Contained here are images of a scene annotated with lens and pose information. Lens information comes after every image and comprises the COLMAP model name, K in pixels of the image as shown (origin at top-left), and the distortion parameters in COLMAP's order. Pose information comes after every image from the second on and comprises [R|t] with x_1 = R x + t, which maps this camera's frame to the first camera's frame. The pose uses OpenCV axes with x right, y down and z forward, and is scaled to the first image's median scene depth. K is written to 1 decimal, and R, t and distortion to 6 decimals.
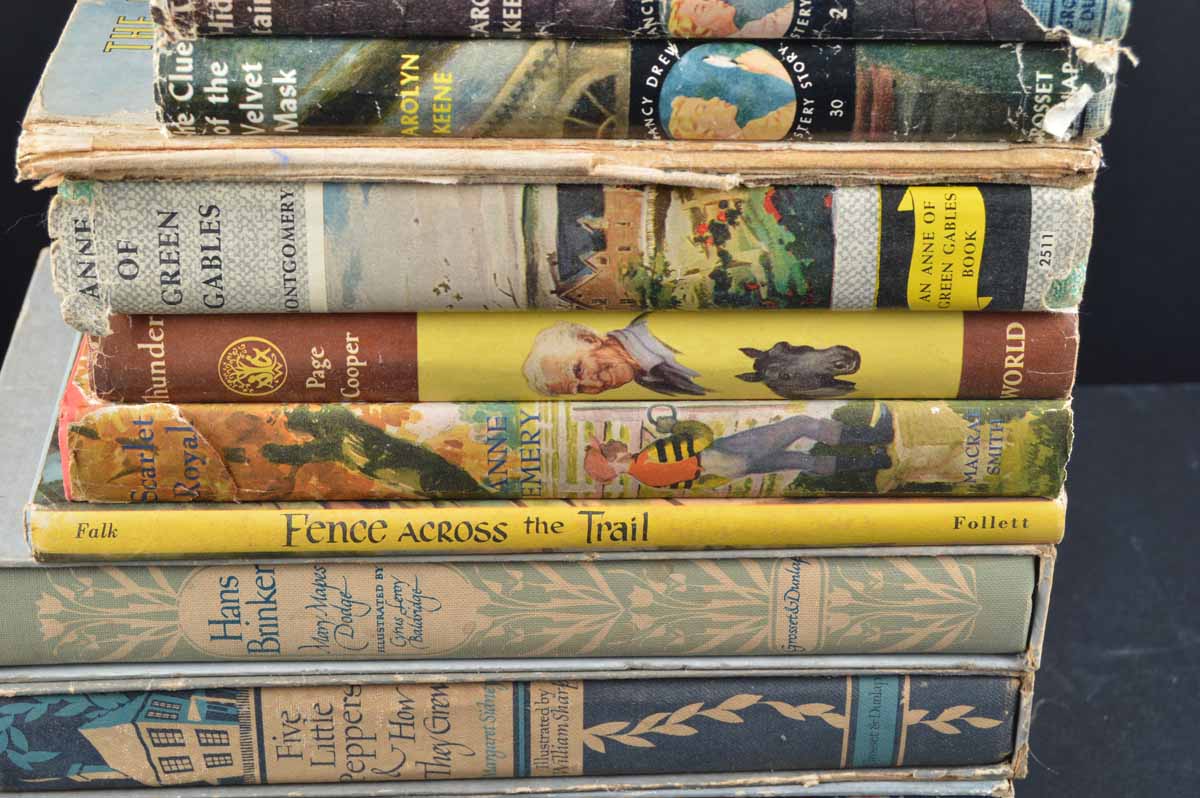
lens RADIAL K [[2834.1, 0, 599.3], [0, 2834.1, 395.9], [0, 0, 1]] dist [0.029042, 0.000000]
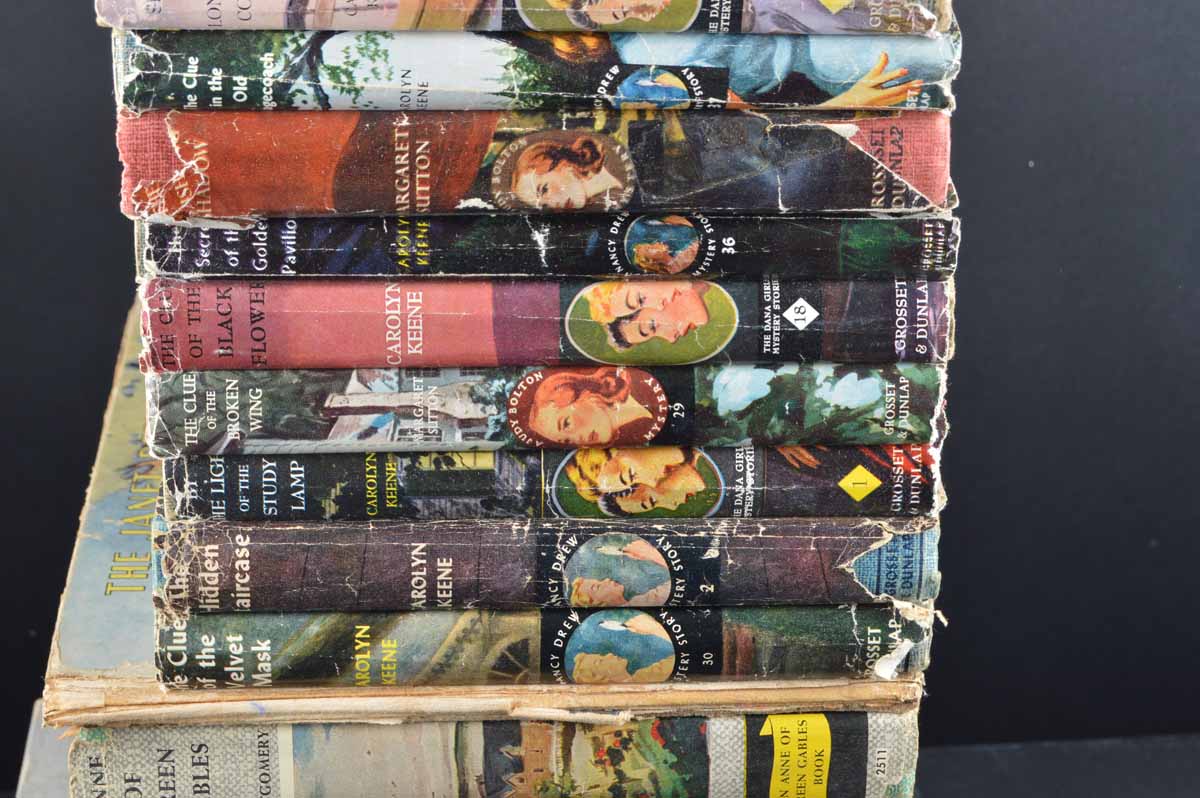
lens RADIAL K [[3008.5, 0, 598.3], [0, 3008.5, 399.4], [0, 0, 1]] dist [0.032233, 0.000000]
pose [[0.999516, -0.016699, 0.026254, 0.003273], [0.017557, 0.999307, -0.032824, -0.171328], [-0.025688, 0.033269, 0.999116, -0.313391]]
